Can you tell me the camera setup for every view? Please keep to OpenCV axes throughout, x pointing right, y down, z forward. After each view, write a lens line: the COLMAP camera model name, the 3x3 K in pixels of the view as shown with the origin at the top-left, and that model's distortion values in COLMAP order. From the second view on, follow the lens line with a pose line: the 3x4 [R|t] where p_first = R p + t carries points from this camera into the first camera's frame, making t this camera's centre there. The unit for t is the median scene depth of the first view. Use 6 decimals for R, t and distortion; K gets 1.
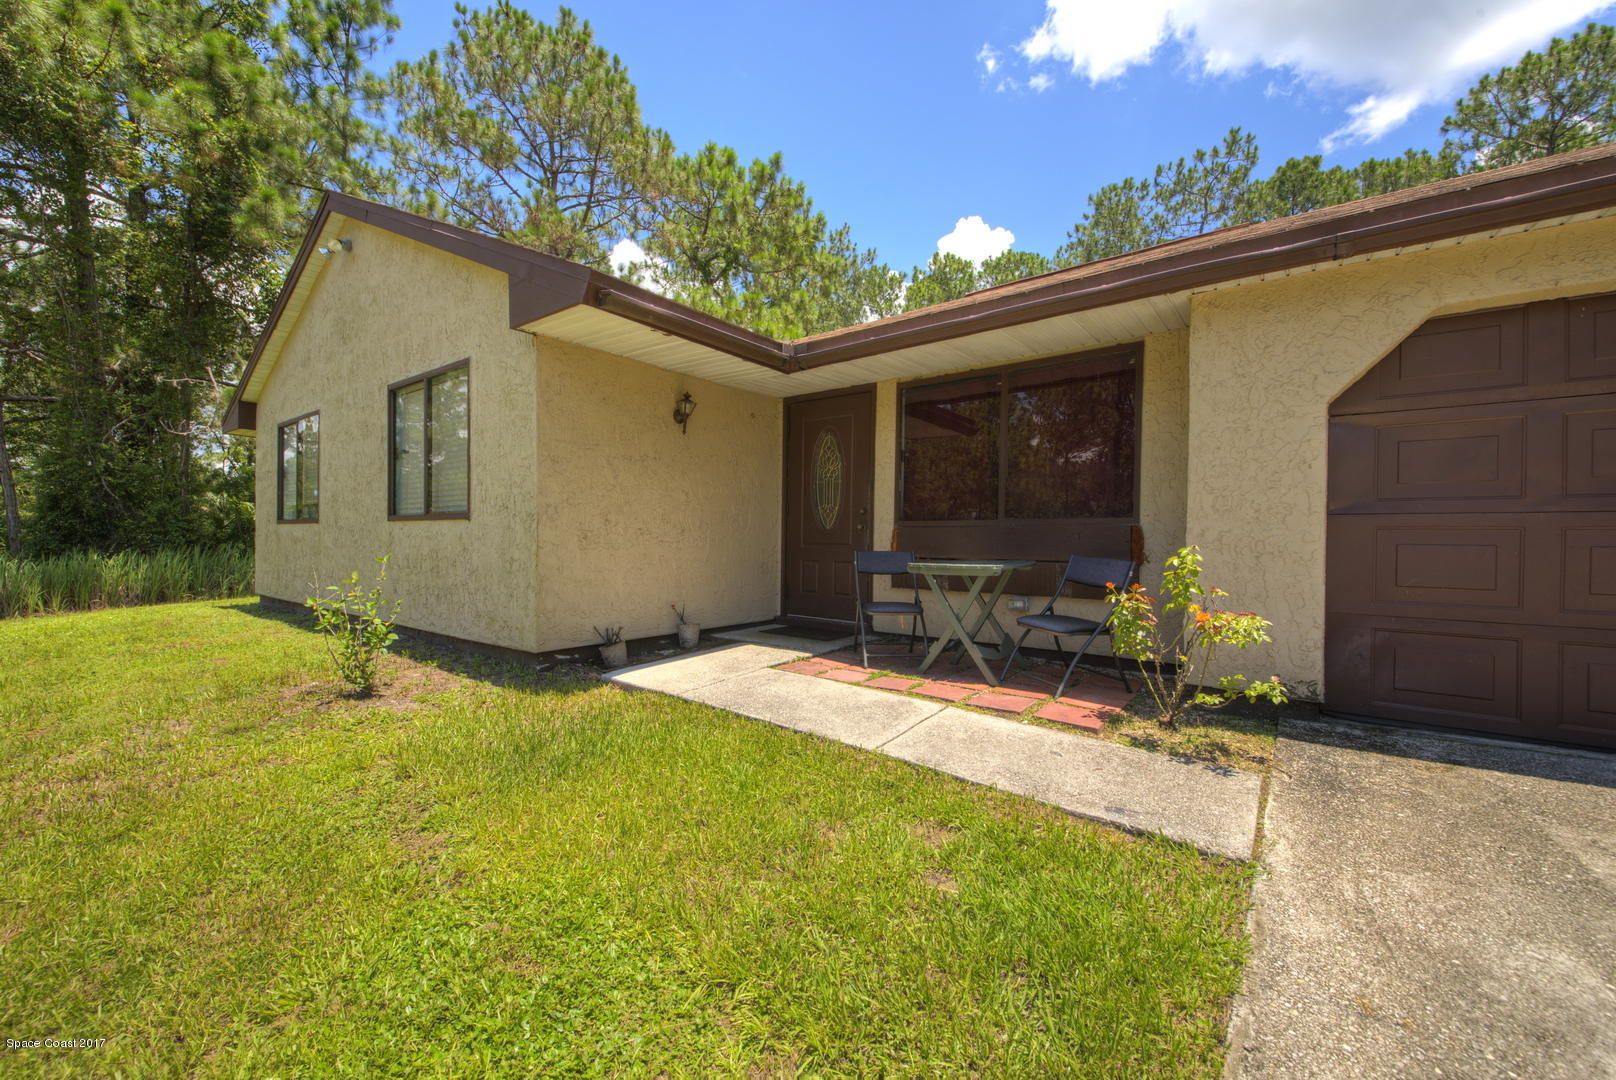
lens RADIAL K [[640.6, 0, 808.0], [0, 640.6, 540.0], [0, 0, 1]] dist [0.028535, -0.013264]
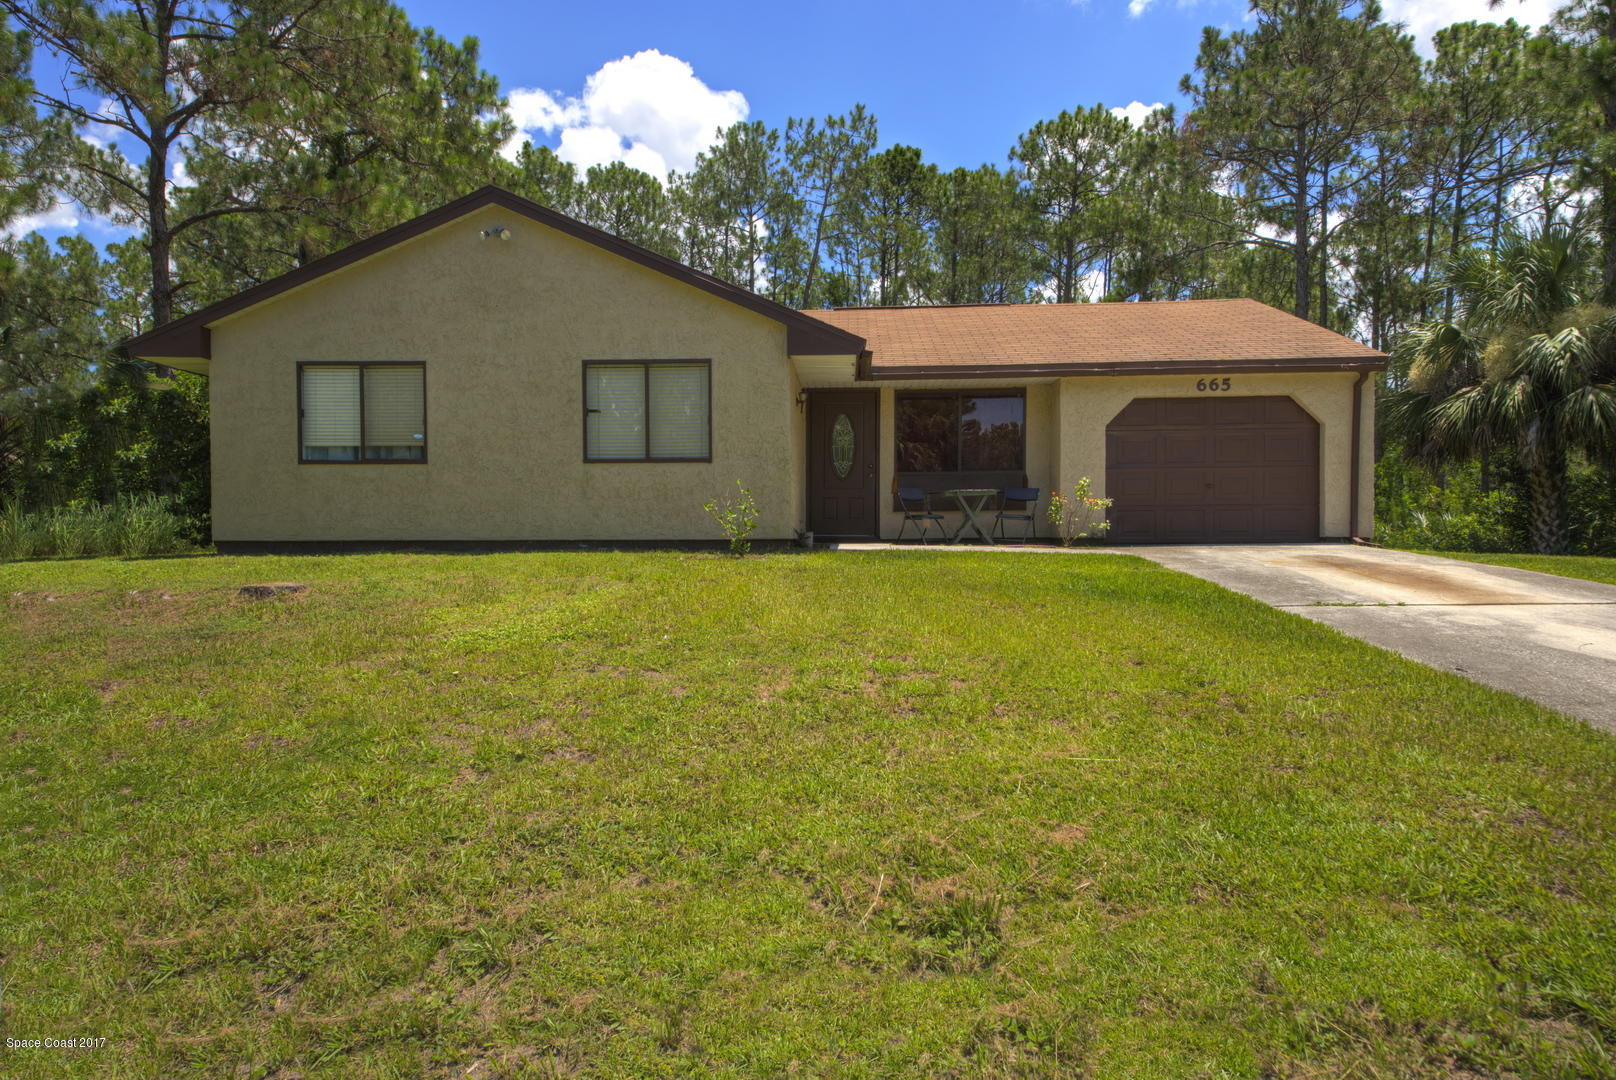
lens RADIAL K [[949.8, 0, 808.0], [0, 949.8, 540.0], [0, 0, 1]] dist [0.061430, 0.000208]
pose [[0.818587, -0.014030, 0.574211, -0.296049], [0.011799, 0.999901, 0.007611, 0.025508], [-0.574261, 0.000544, 0.818672, -0.182184]]
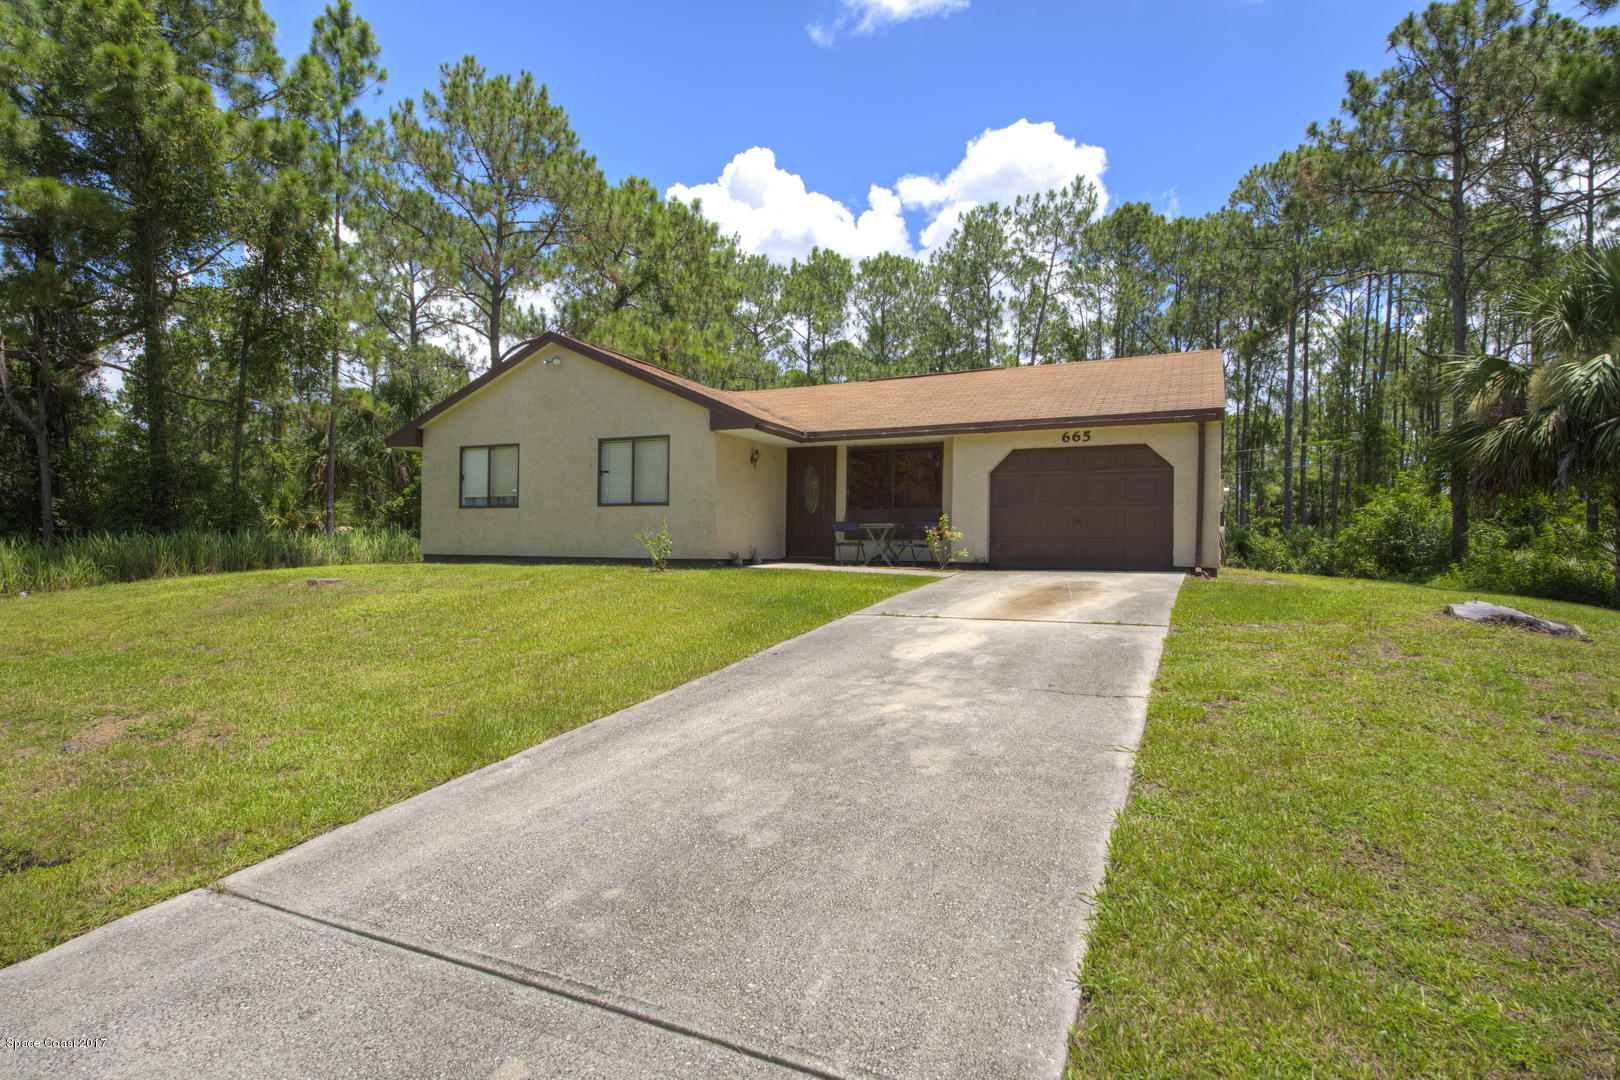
lens RADIAL K [[835.7, 0, 810.0], [0, 835.7, 540.0], [0, 0, 1]] dist [0.027791, -0.000697]
pose [[0.976599, 0.007320, 0.214942, -0.119610], [-0.004208, 0.999880, -0.014936, 0.023743], [-0.215025, 0.013682, 0.976513, -0.354292]]
